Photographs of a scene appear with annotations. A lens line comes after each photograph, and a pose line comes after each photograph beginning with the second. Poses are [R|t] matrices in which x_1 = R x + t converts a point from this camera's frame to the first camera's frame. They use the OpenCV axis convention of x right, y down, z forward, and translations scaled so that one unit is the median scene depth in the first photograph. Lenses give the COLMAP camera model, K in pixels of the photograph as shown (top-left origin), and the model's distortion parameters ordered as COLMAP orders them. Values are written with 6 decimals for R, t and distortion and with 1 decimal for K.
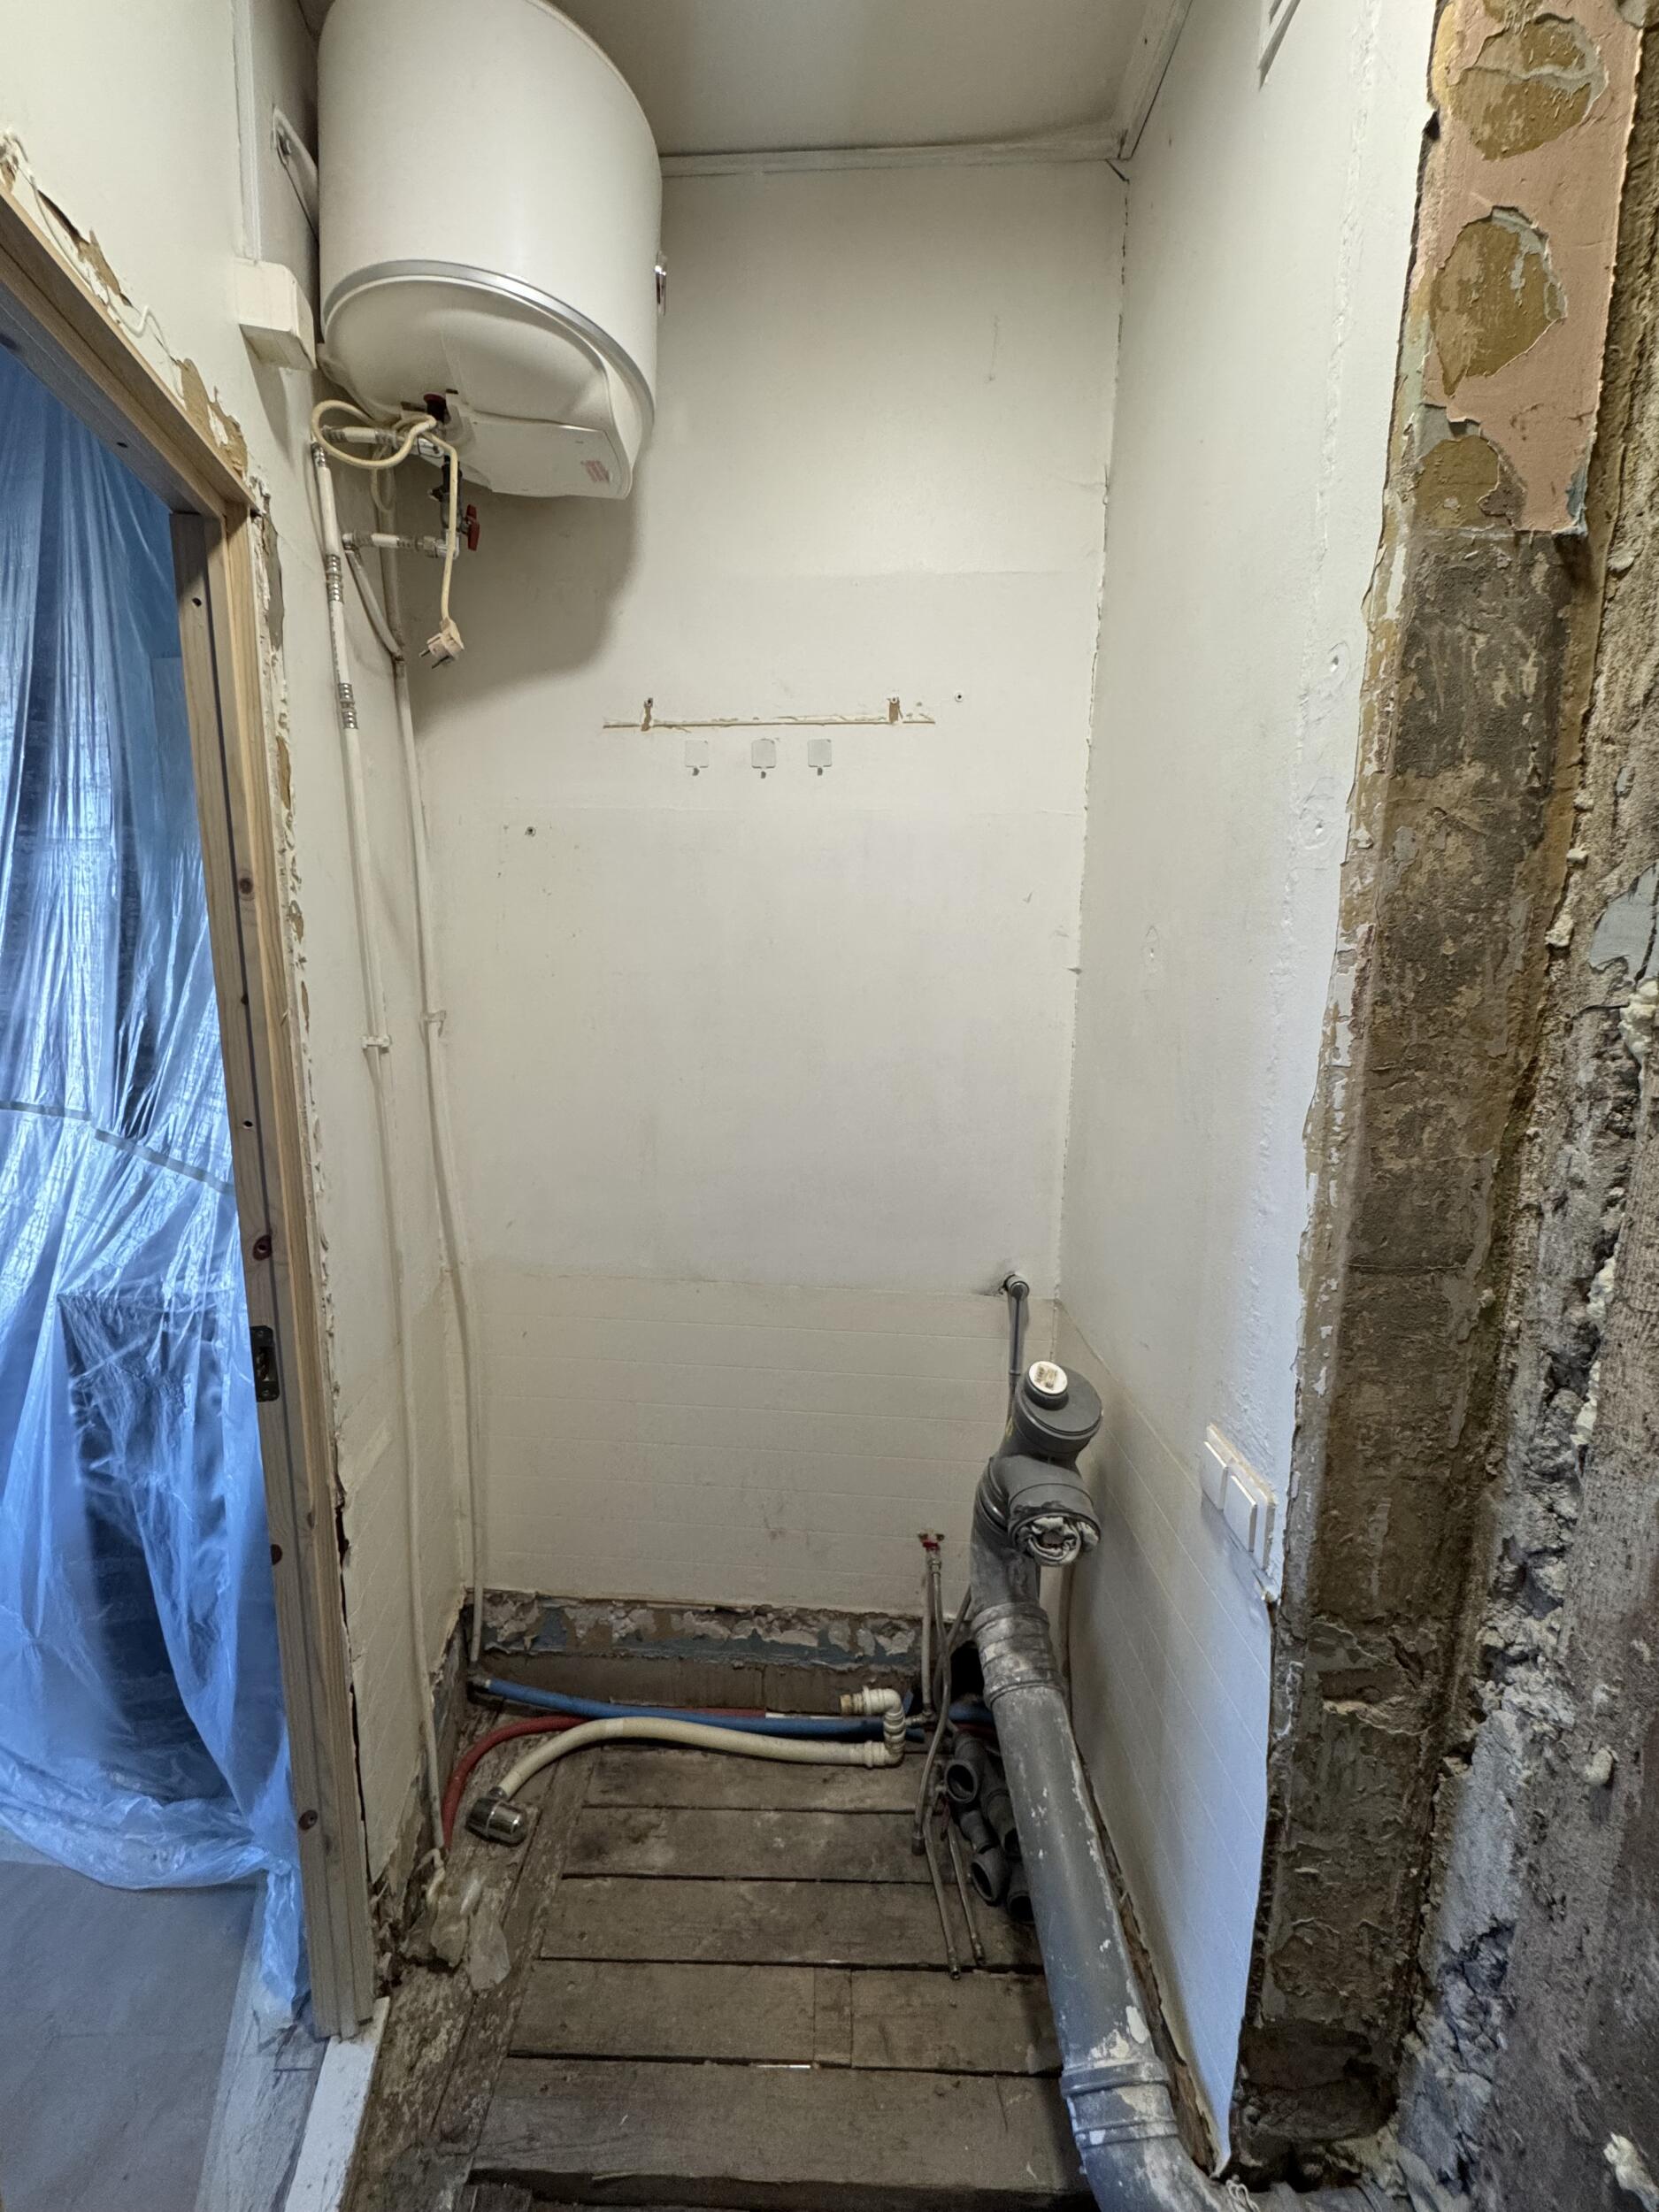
lens RADIAL K [[879.6, 0, 830.6], [0, 879.6, 1102.9], [0, 0, 1]] dist [0.000406, -0.000002]
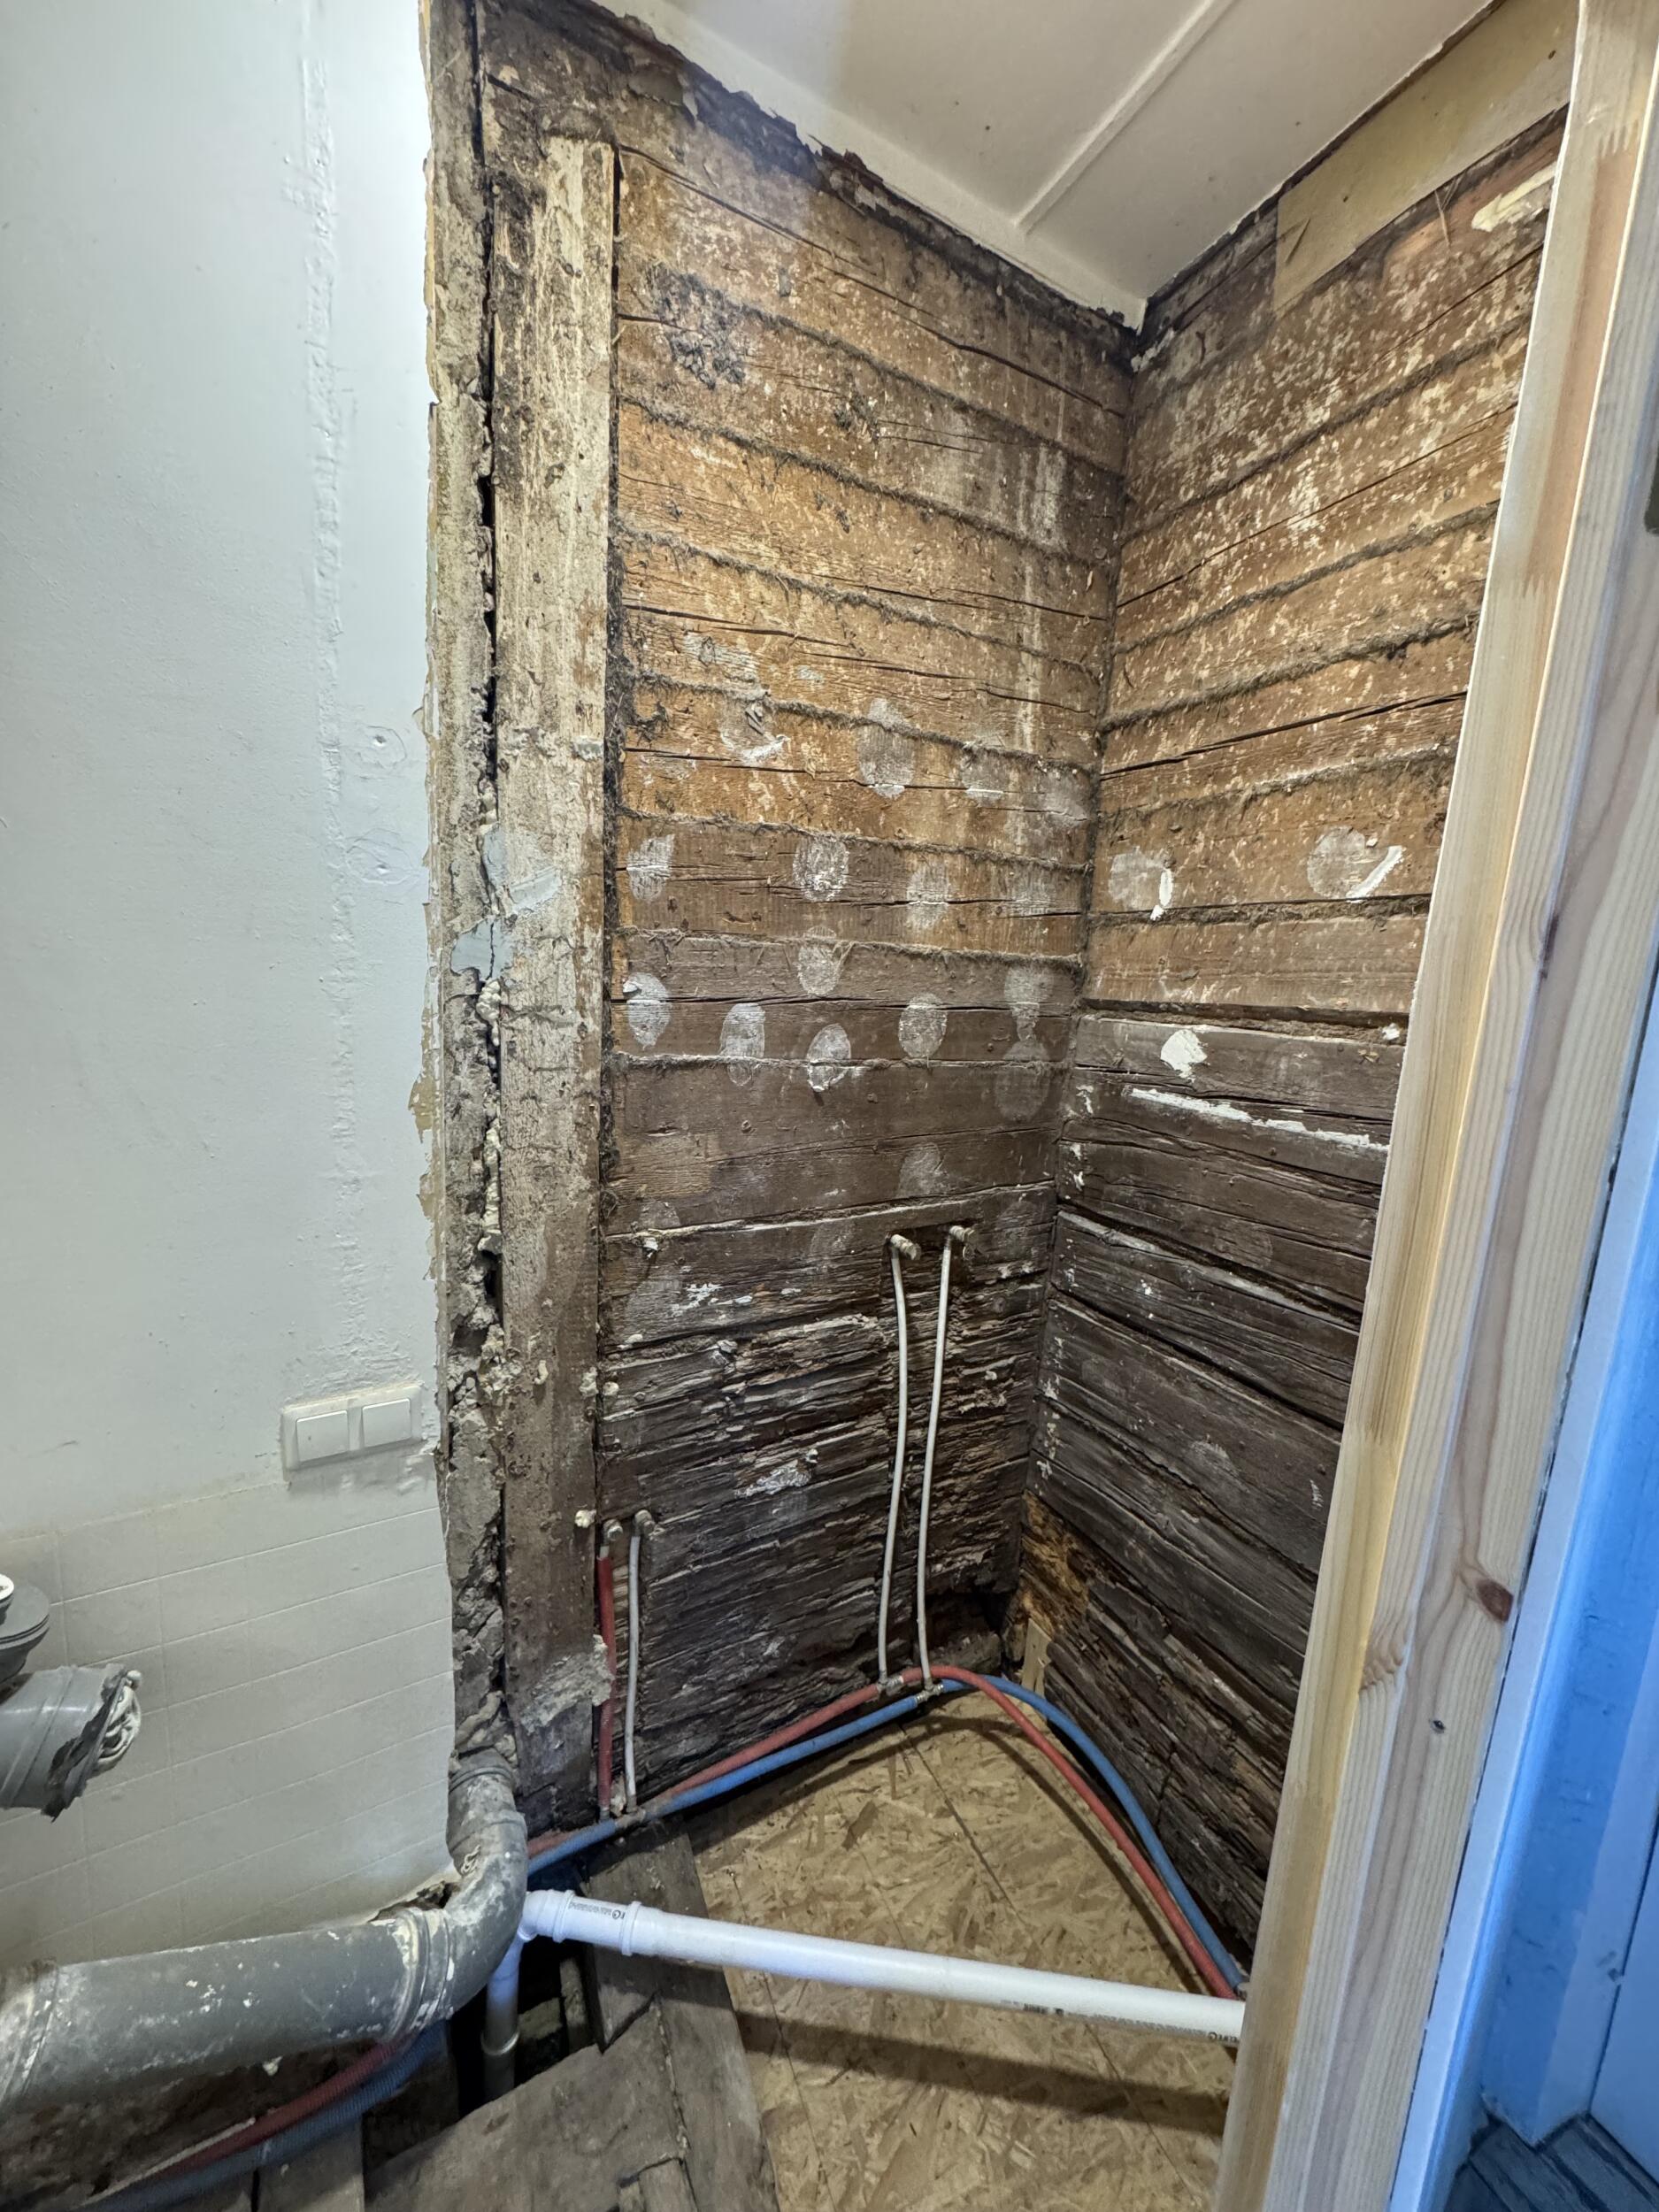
lens RADIAL K [[879.6, 0, 830.6], [0, 879.6, 1102.0], [0, 0, 1]] dist [0.000406, -0.000002]
pose [[-0.499908, -0.180528, 0.847055, -0.991699], [0.069912, 0.966431, 0.247230, -0.278373], [-0.863252, 0.182812, -0.470506, 1.199305]]
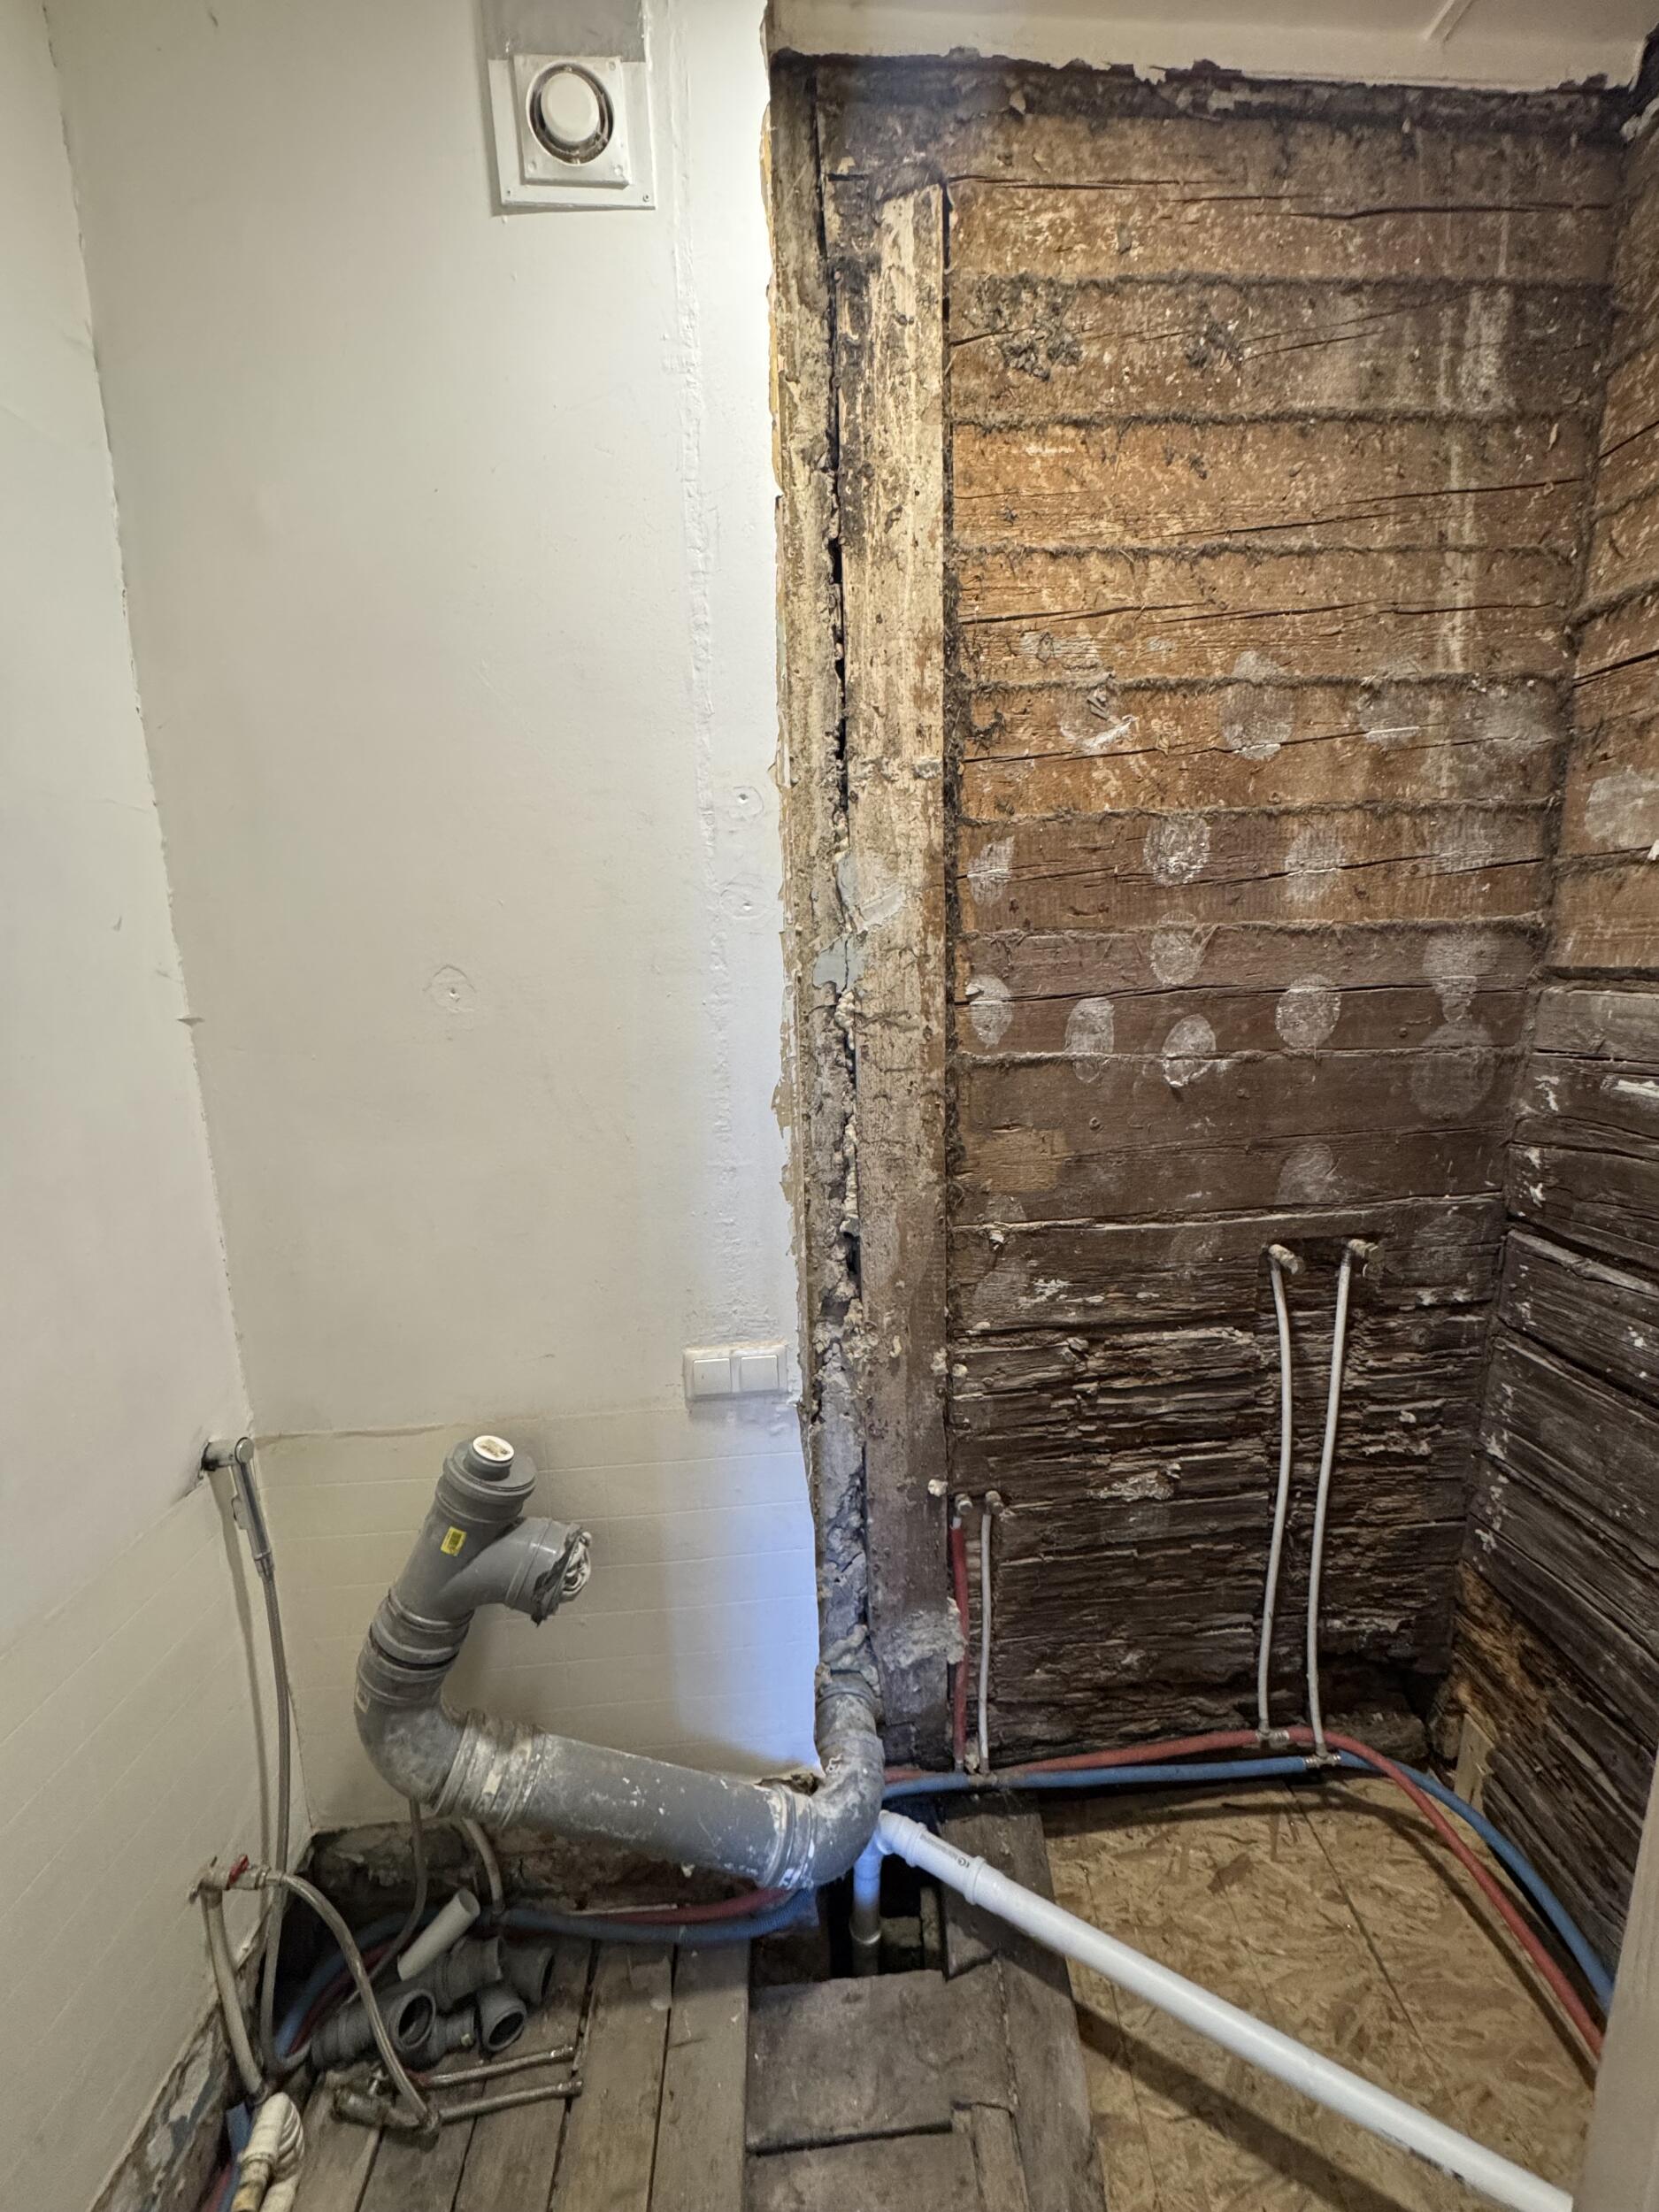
lens RADIAL K [[879.6, 0, 831.7], [0, 879.6, 1101.6], [0, 0, 1]] dist [0.000406, -0.000002]
pose [[-0.069548, -0.198521, 0.977626, -1.079423], [0.177627, 0.961874, 0.207959, -0.302947], [-0.981637, 0.188115, -0.031634, 1.055786]]
